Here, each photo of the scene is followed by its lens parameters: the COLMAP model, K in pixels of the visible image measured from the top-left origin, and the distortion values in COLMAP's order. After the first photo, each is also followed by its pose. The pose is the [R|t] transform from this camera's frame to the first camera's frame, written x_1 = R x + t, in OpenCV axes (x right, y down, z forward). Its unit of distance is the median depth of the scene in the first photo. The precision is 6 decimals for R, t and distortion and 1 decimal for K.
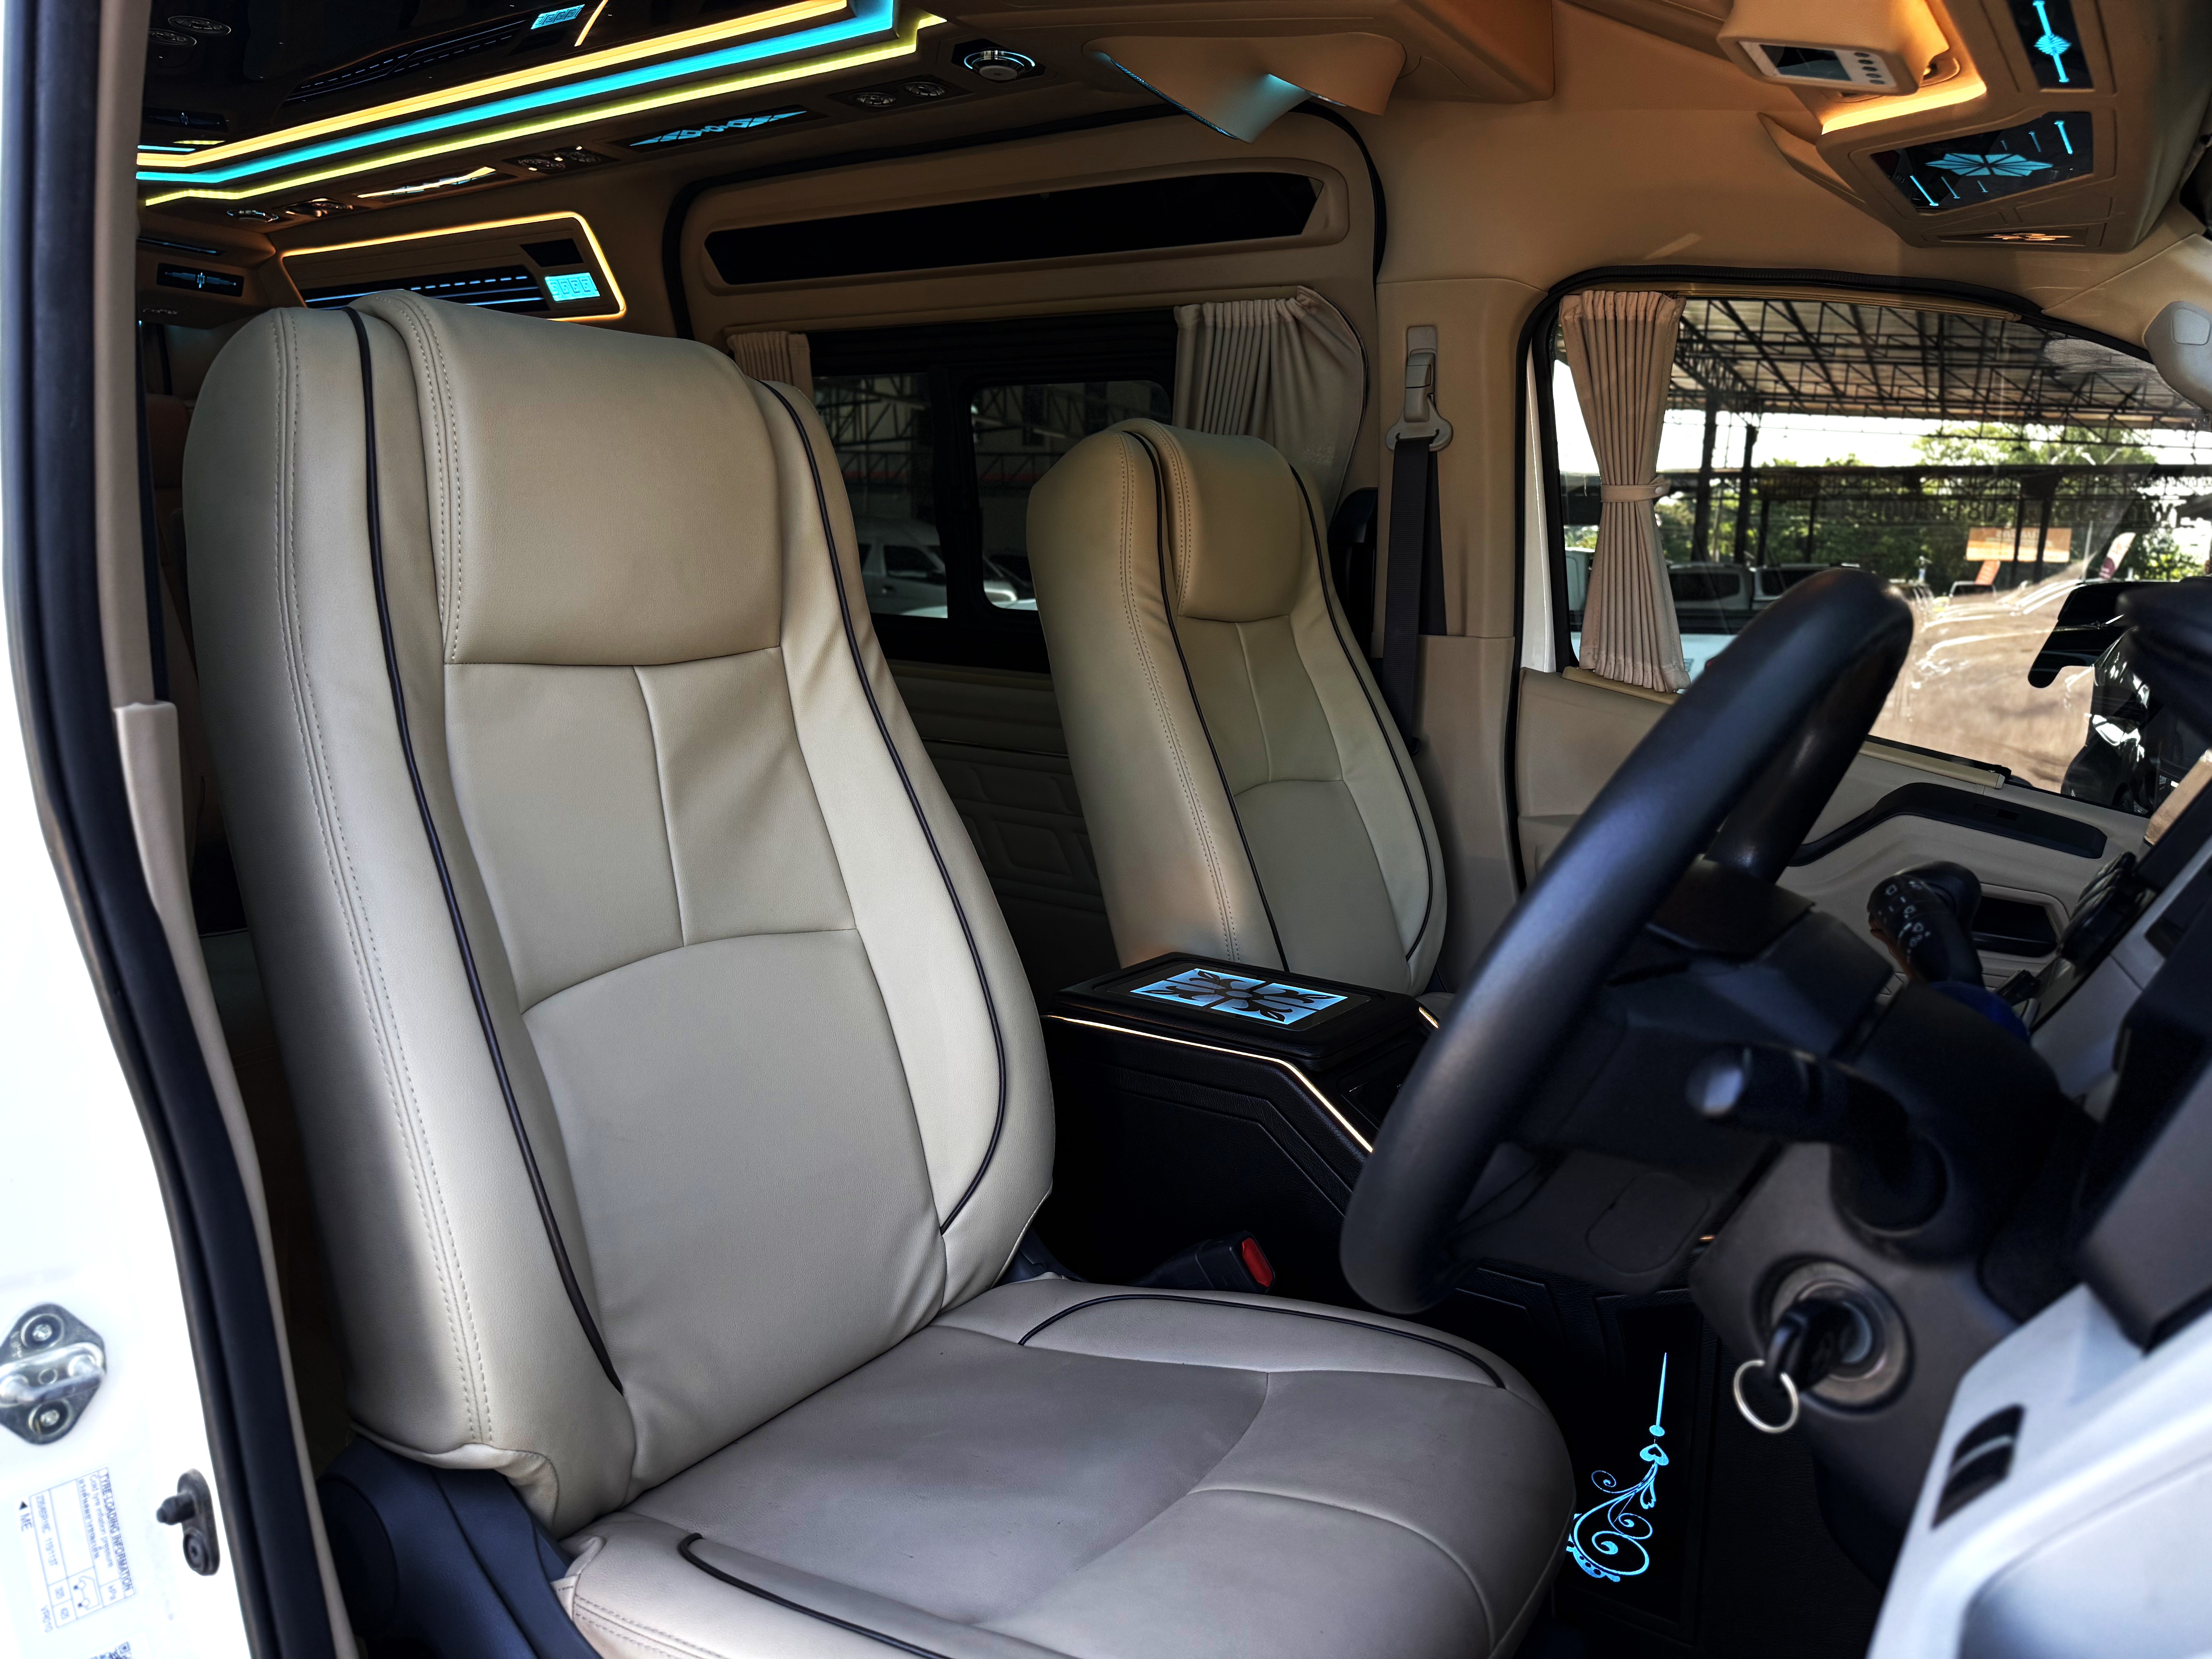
lens RADIAL K [[1568.0, 0, 1113.5], [0, 1568.0, 822.2], [0, 0, 1]] dist [0.003640, -0.008538]
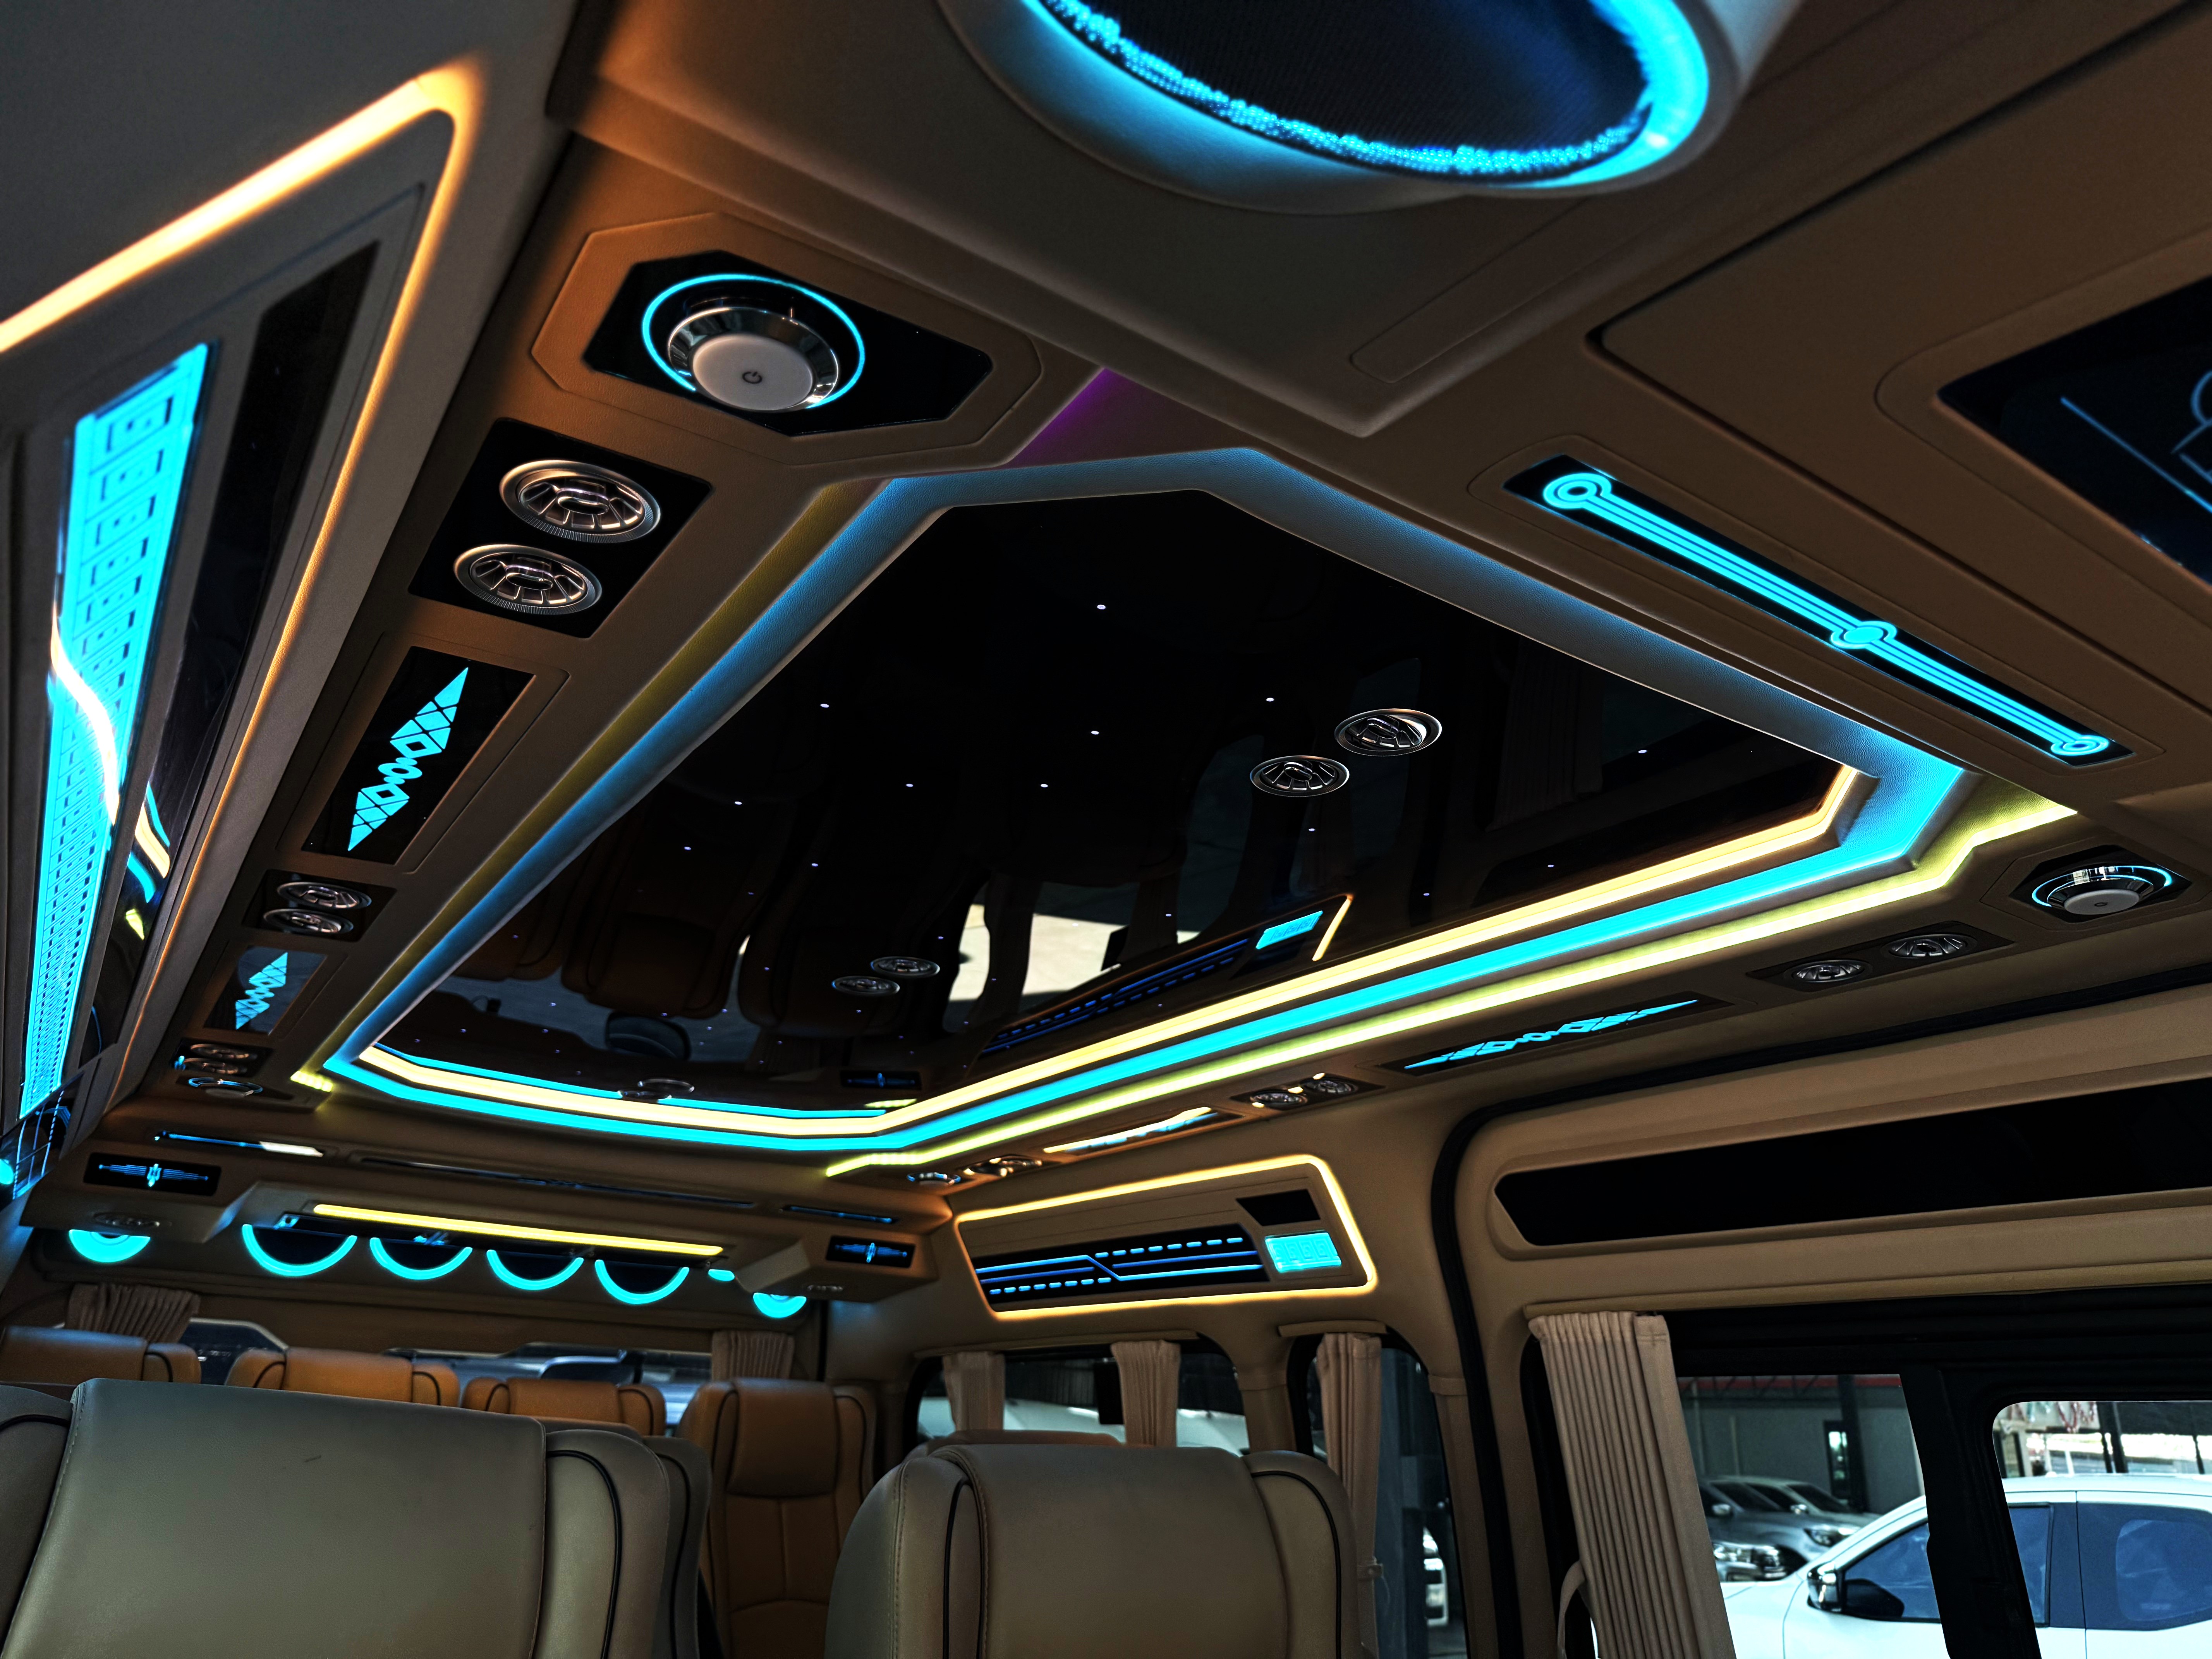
lens RADIAL K [[1566.7, 0, 1106.0], [0, 1566.7, 829.5], [0, 0, 1]] dist [0.012715, 0.000875]
pose [[0.932522, -0.128977, -0.337295, -0.156410], [-0.068276, 0.854222, -0.515405, -0.122434], [0.354600, 0.503656, 0.787775, 0.277826]]
